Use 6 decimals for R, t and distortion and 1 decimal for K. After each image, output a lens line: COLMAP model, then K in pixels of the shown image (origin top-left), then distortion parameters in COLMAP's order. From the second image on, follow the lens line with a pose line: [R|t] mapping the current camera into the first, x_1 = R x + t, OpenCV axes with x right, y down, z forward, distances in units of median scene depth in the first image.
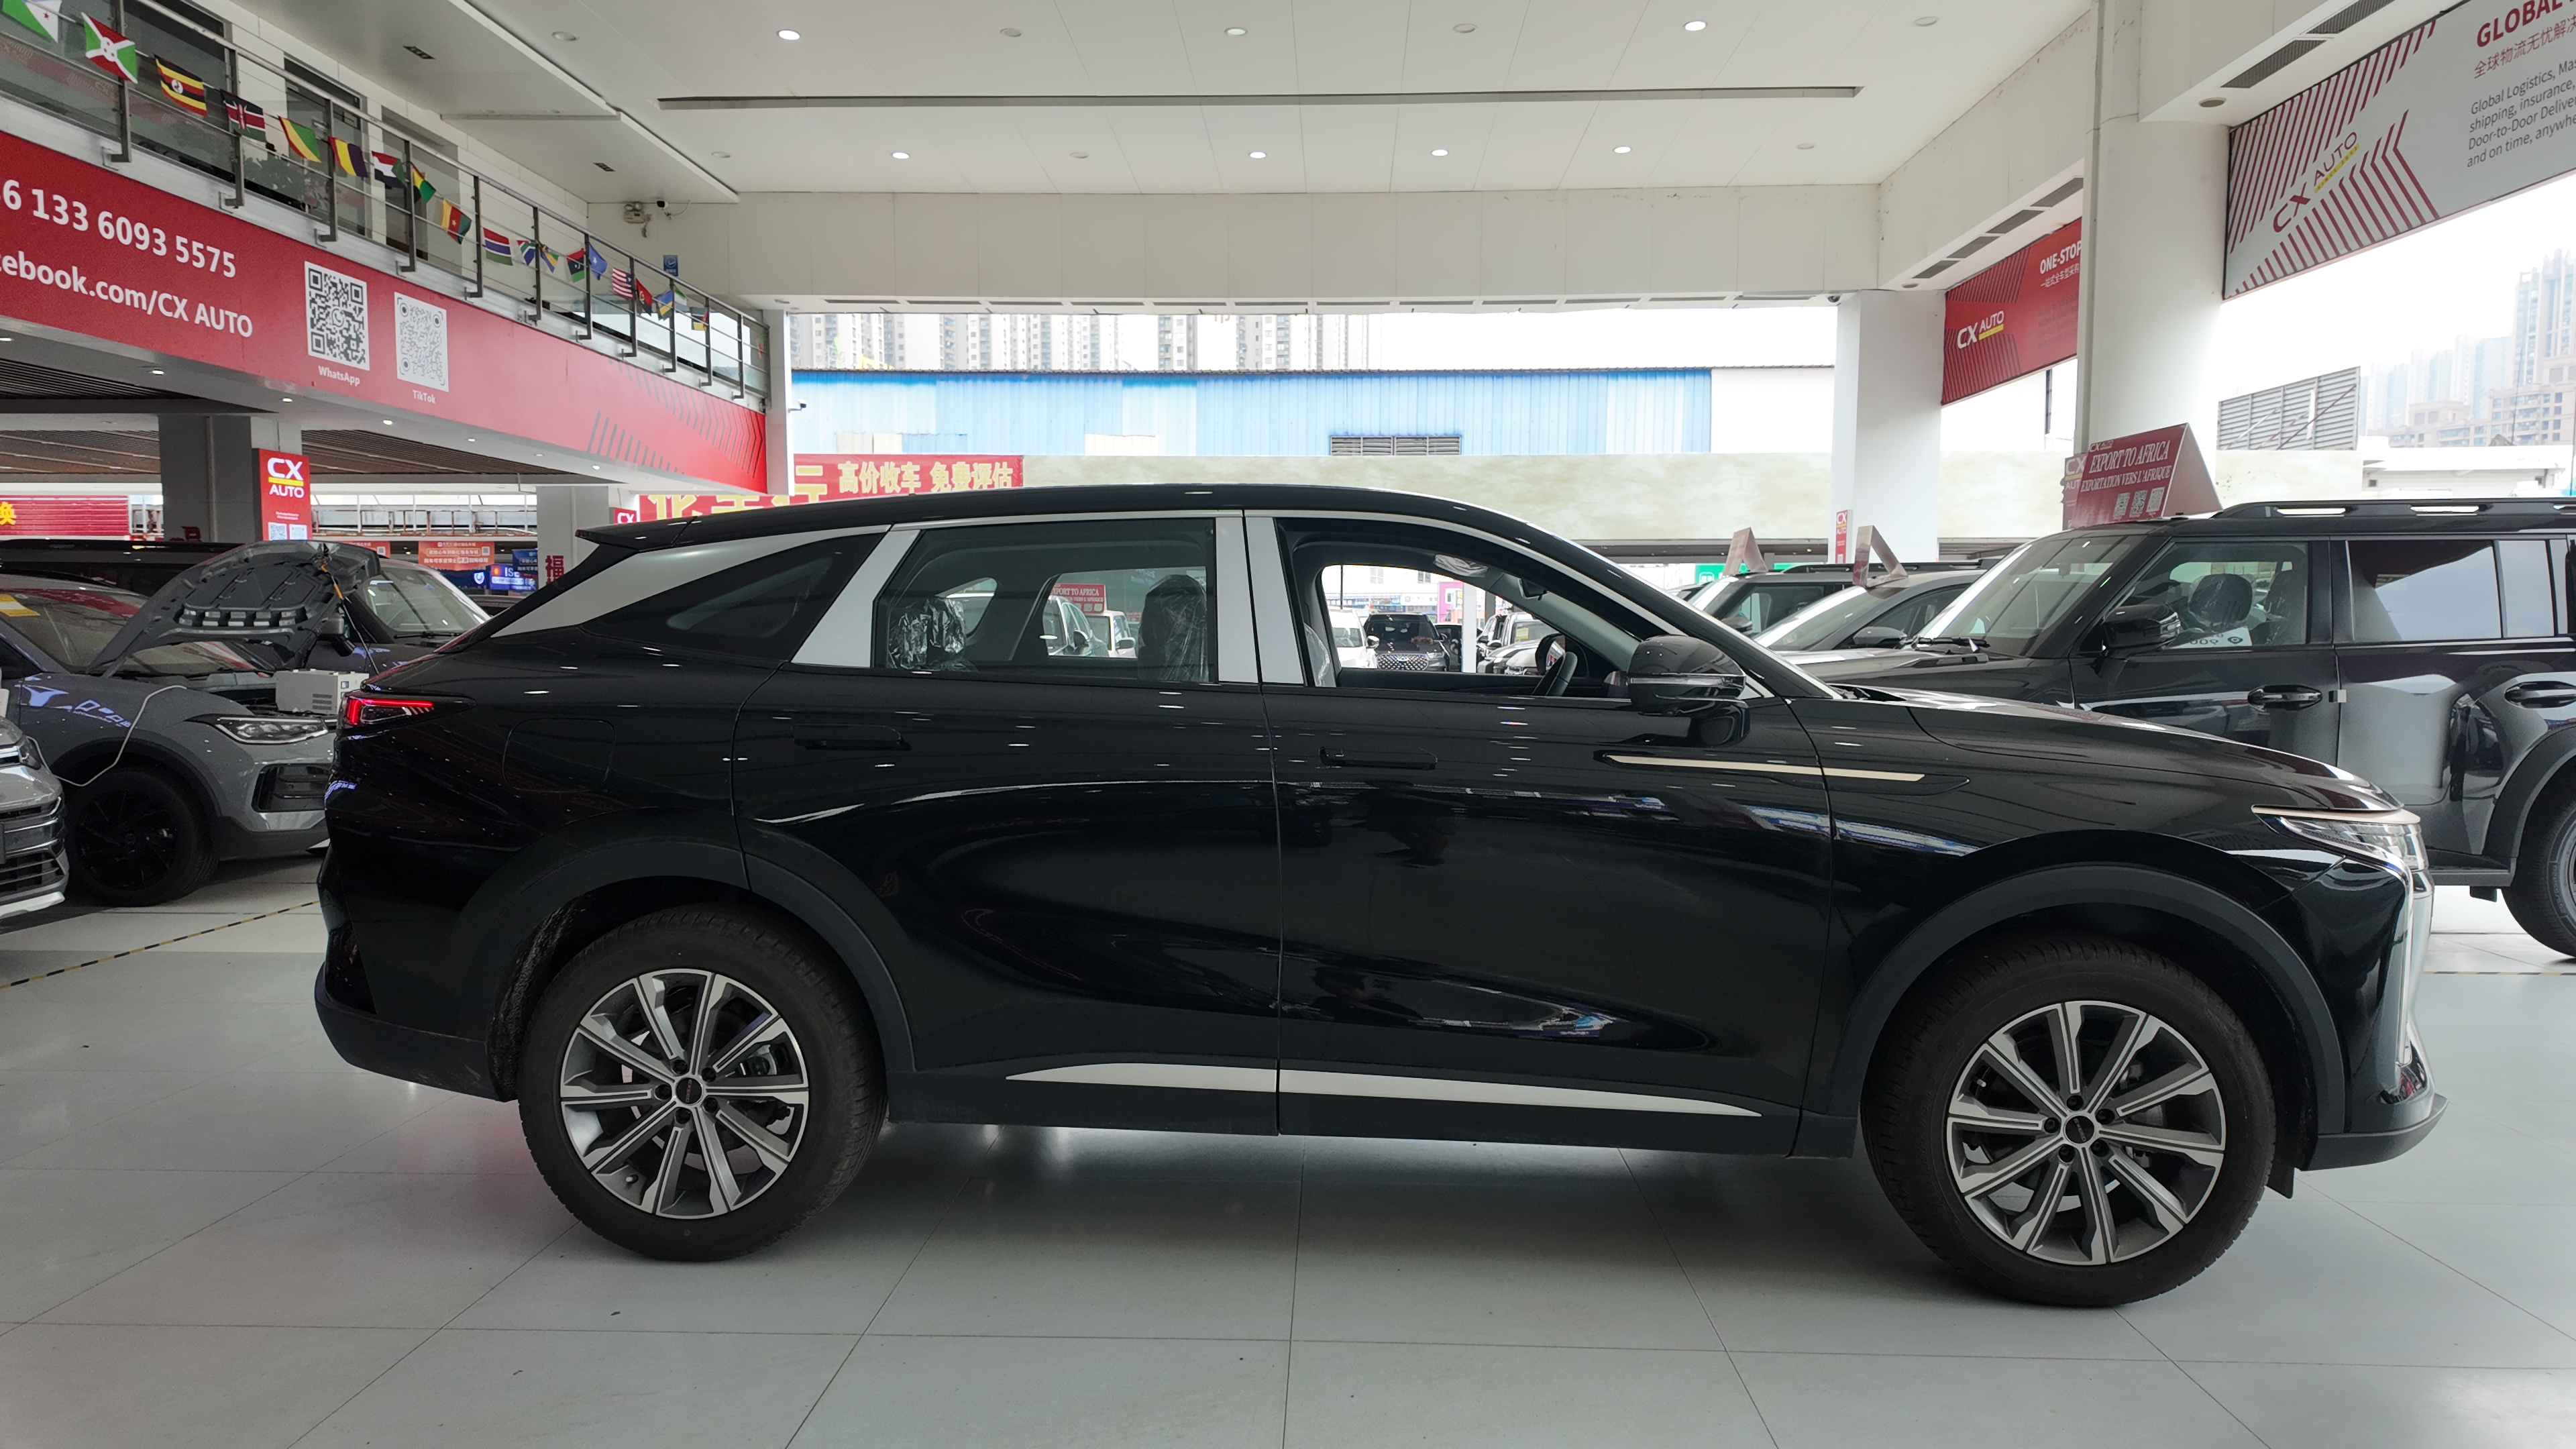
lens RADIAL K [[1537.5, 0, 1328.5], [0, 1537.5, 728.7], [0, 0, 1]] dist [-0.001933, -0.004268]
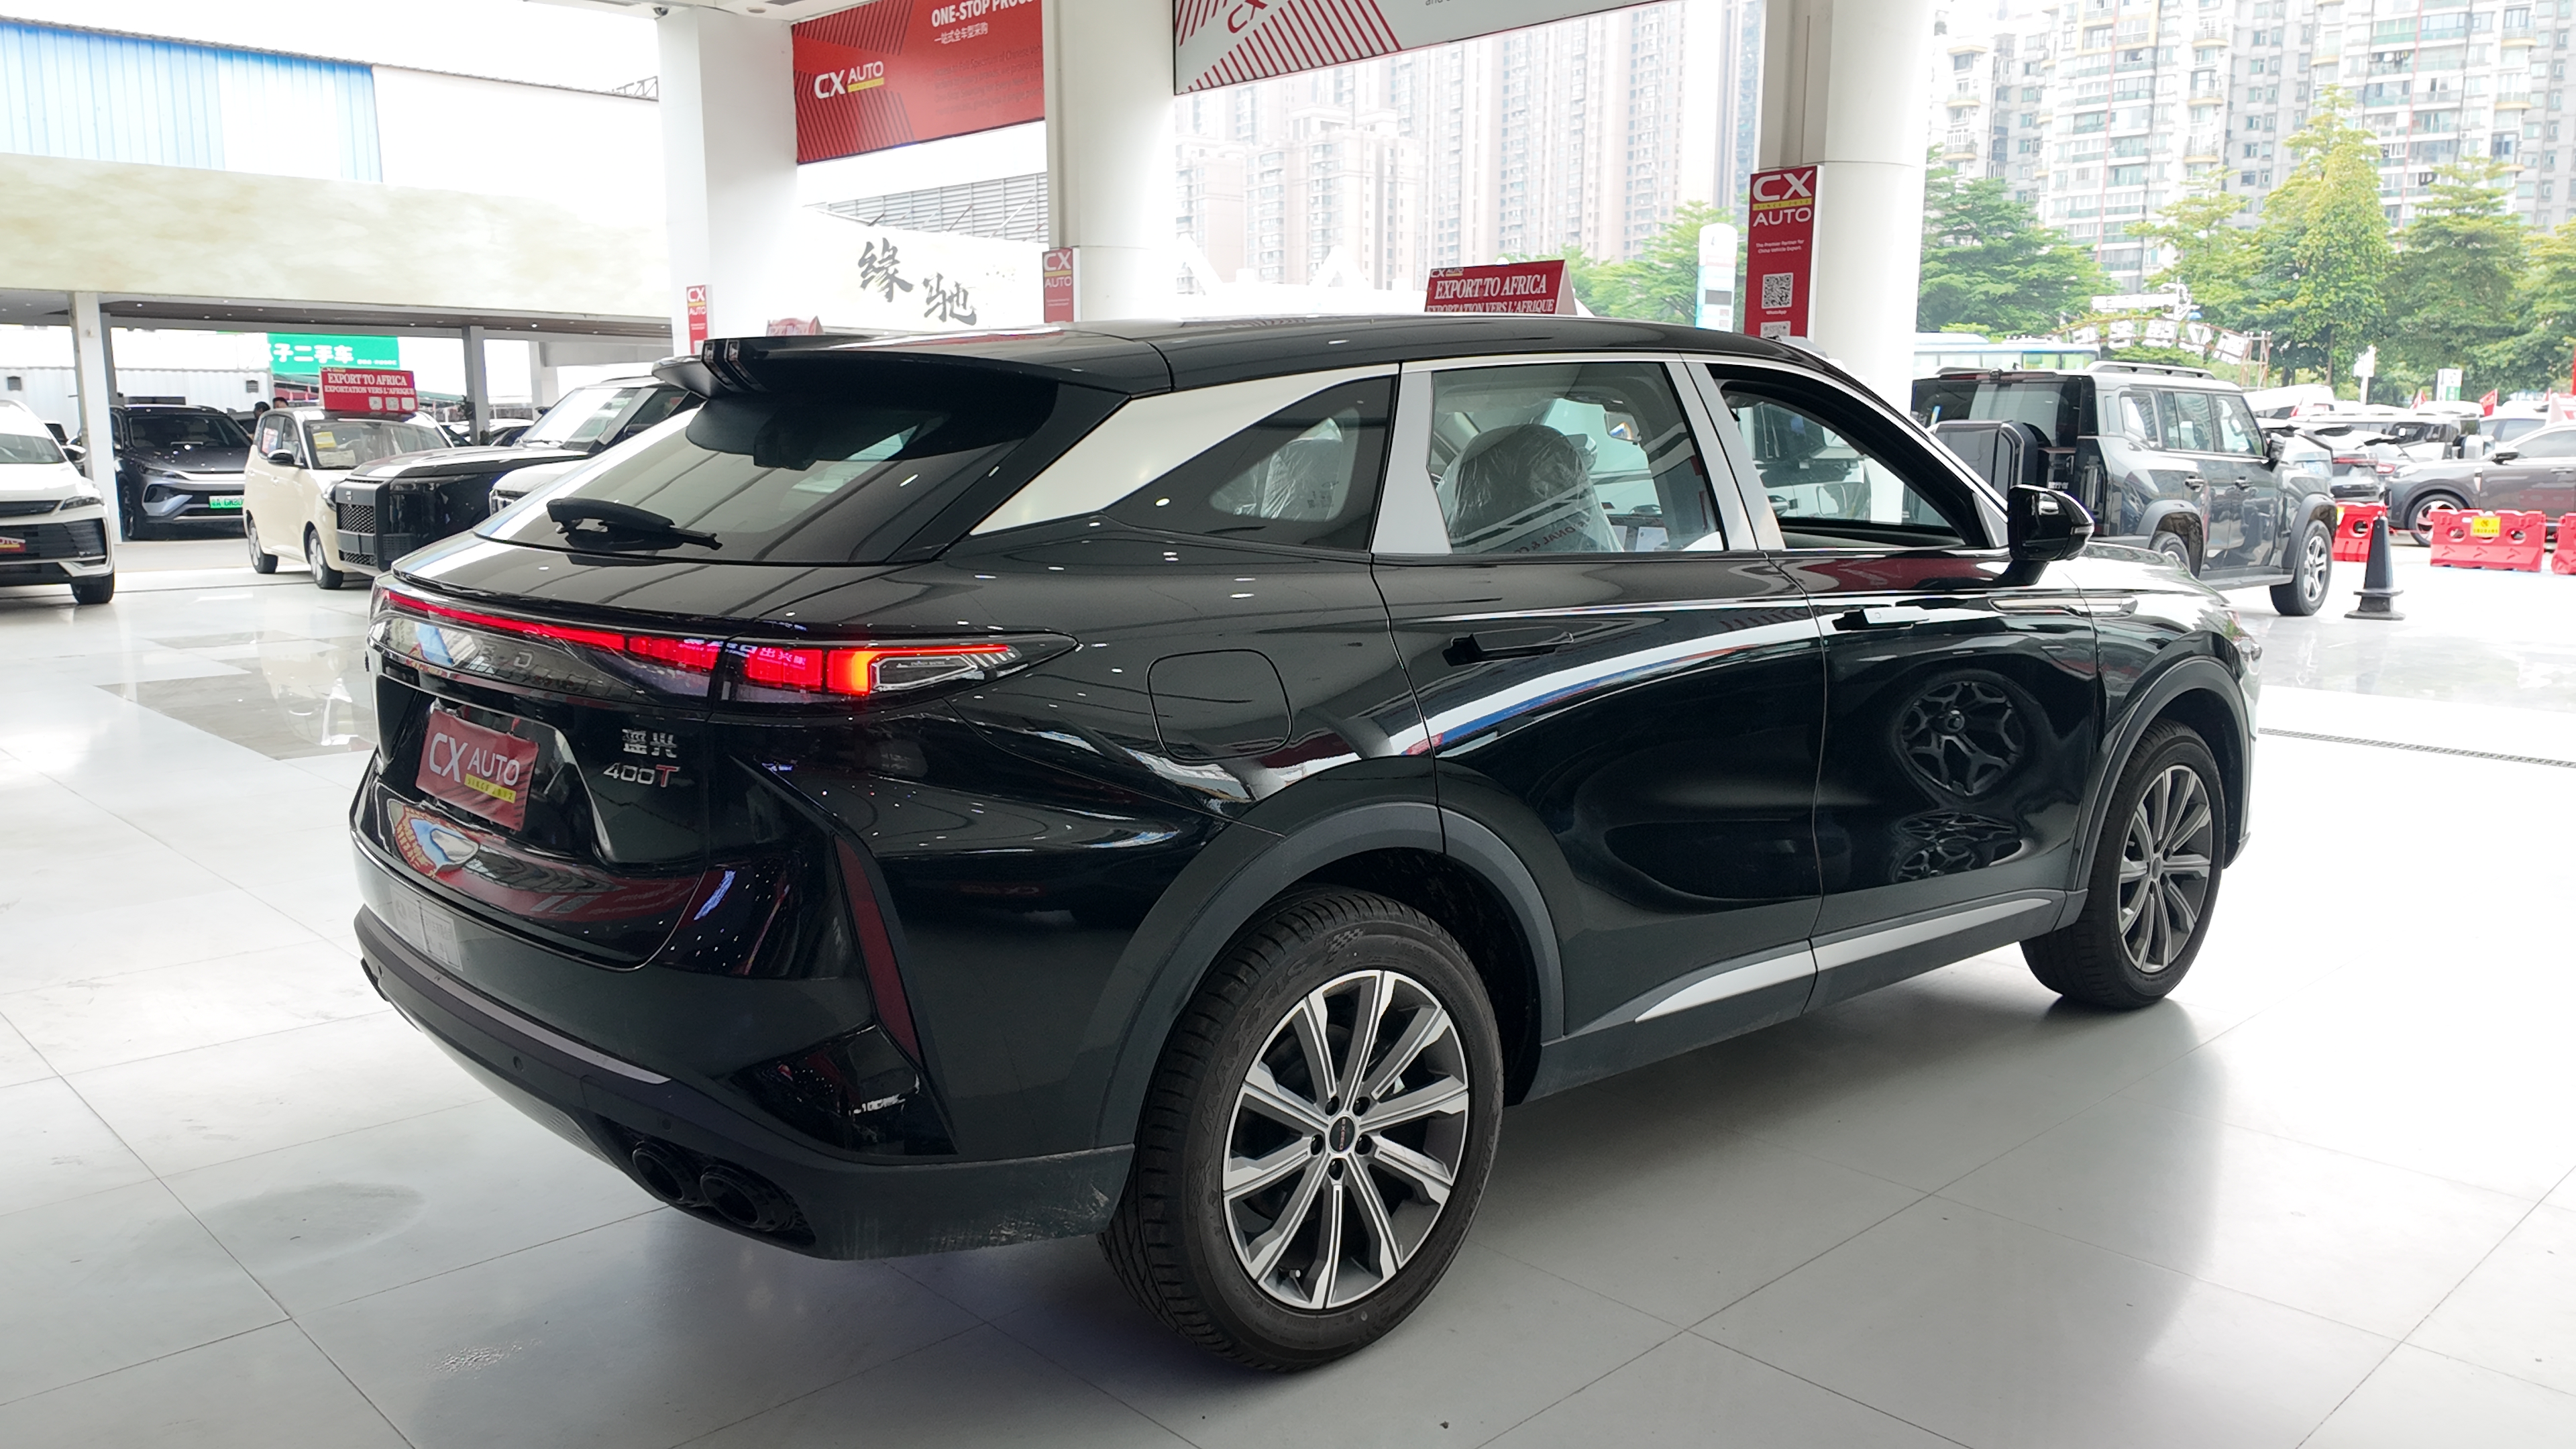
lens RADIAL K [[1853.9, 0, 1288.5], [0, 1853.9, 776.1], [0, 0, 1]] dist [0.001535, 0.007417]
pose [[0.705854, -0.123951, 0.697428, -0.243146], [0.035828, 0.989558, 0.139610, -0.014287], [-0.707451, -0.073557, 0.702924, 0.094523]]
